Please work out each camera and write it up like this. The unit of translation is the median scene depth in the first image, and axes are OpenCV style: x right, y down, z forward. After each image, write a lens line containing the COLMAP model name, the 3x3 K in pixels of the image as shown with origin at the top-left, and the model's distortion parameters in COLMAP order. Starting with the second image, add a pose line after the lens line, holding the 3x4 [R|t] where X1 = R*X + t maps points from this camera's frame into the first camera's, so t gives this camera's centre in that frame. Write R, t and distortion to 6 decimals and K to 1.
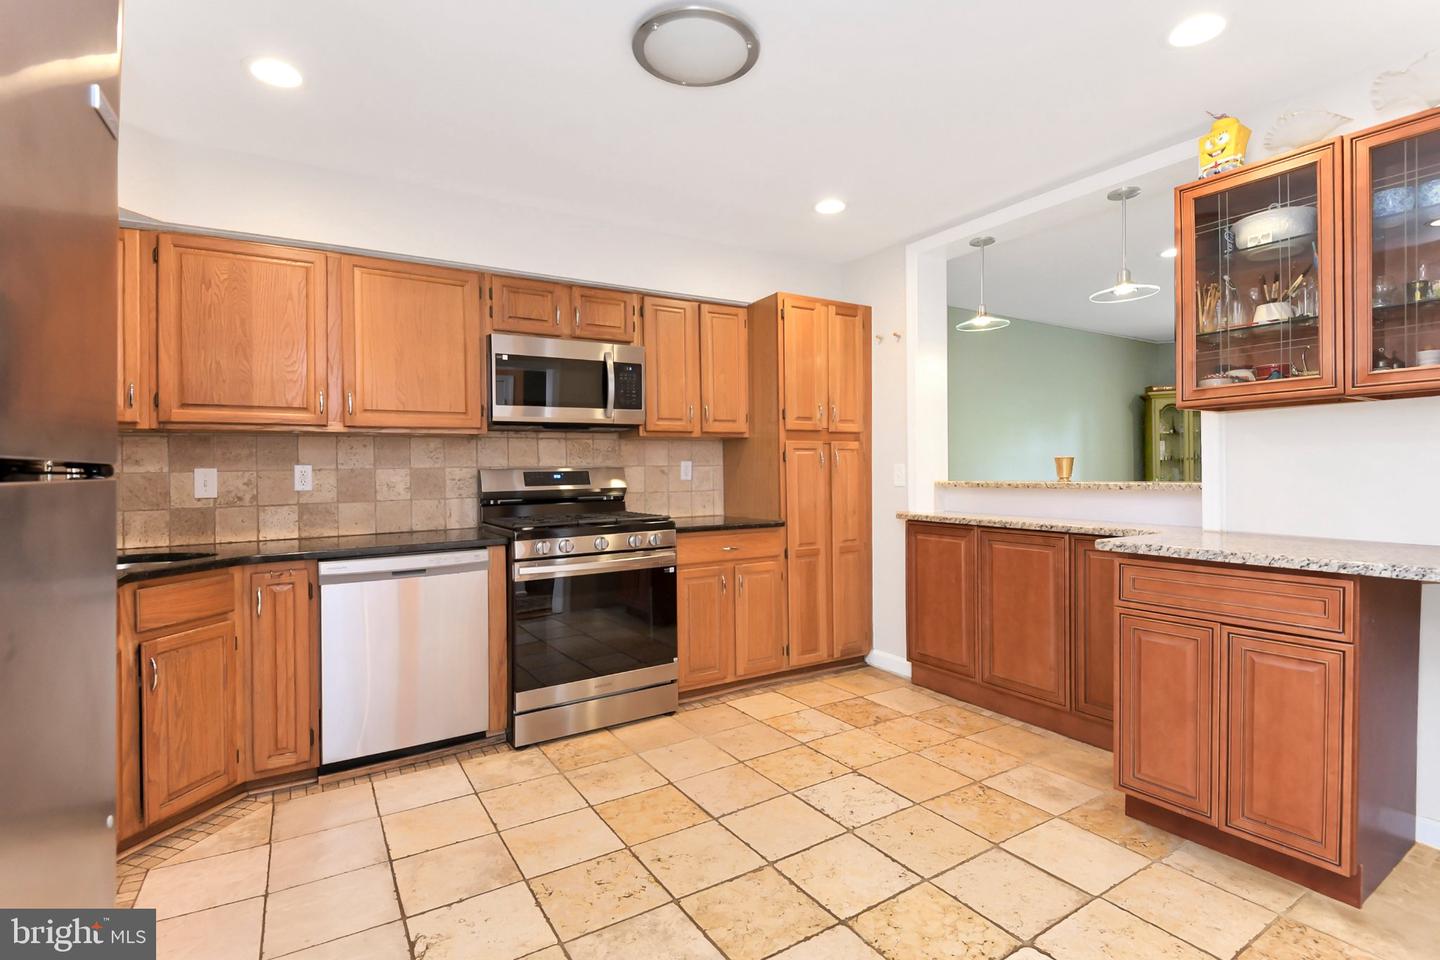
lens RADIAL K [[671.9, 0, 739.8], [0, 671.9, 474.5], [0, 0, 1]] dist [-0.000975, -0.007944]
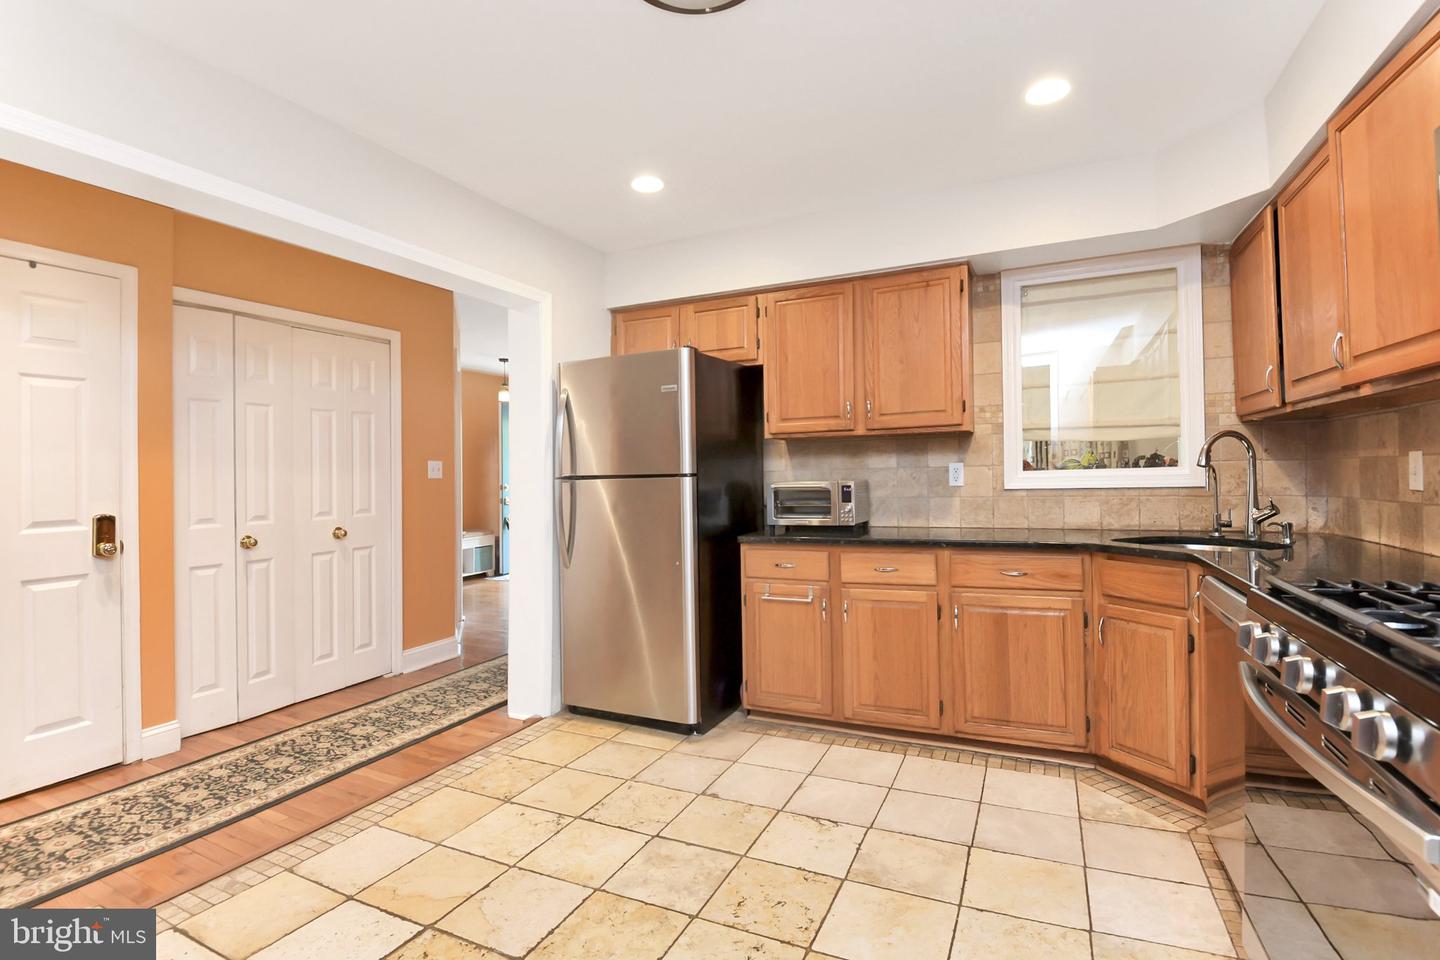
lens RADIAL K [[671.9, 0, 712.0], [0, 671.9, 466.8], [0, 0, 1]] dist [-0.000975, -0.007944]
pose [[-0.843344, 0.027594, -0.536665, 0.232777], [0.029755, 0.999546, 0.004635, -0.015348], [0.536550, -0.012060, -0.843783, 1.101461]]
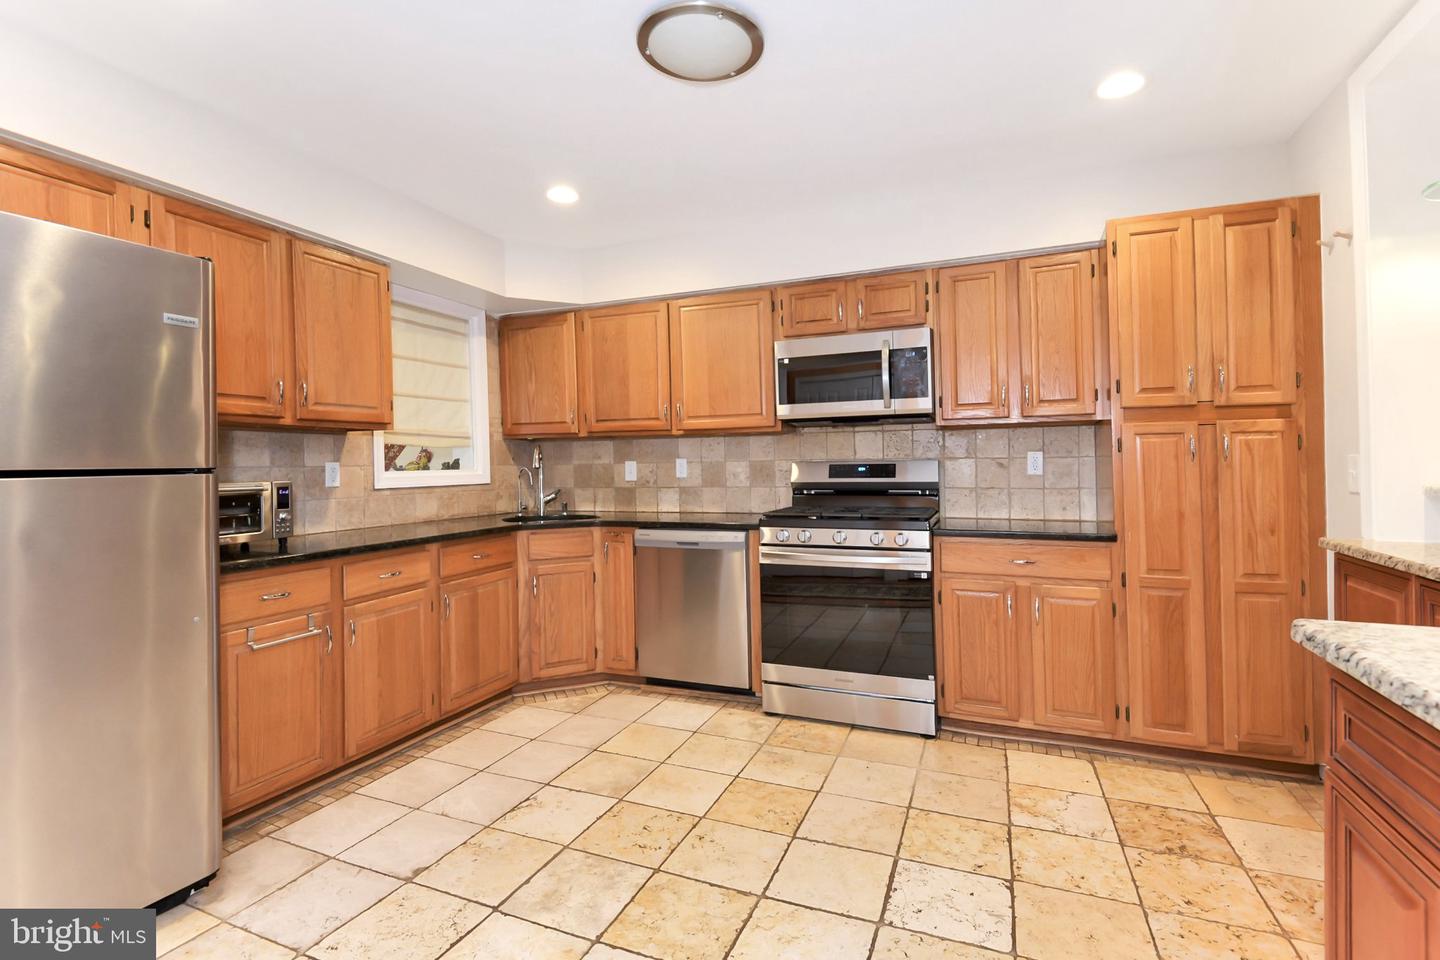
lens RADIAL K [[671.9, 0, 726.1], [0, 671.9, 468.7], [0, 0, 1]] dist [-0.000975, -0.007944]
pose [[0.577937, 0.012617, -0.815984, 0.495392], [-0.004597, 0.999915, 0.012205, -0.010268], [0.816068, -0.003303, 0.577946, 0.282584]]
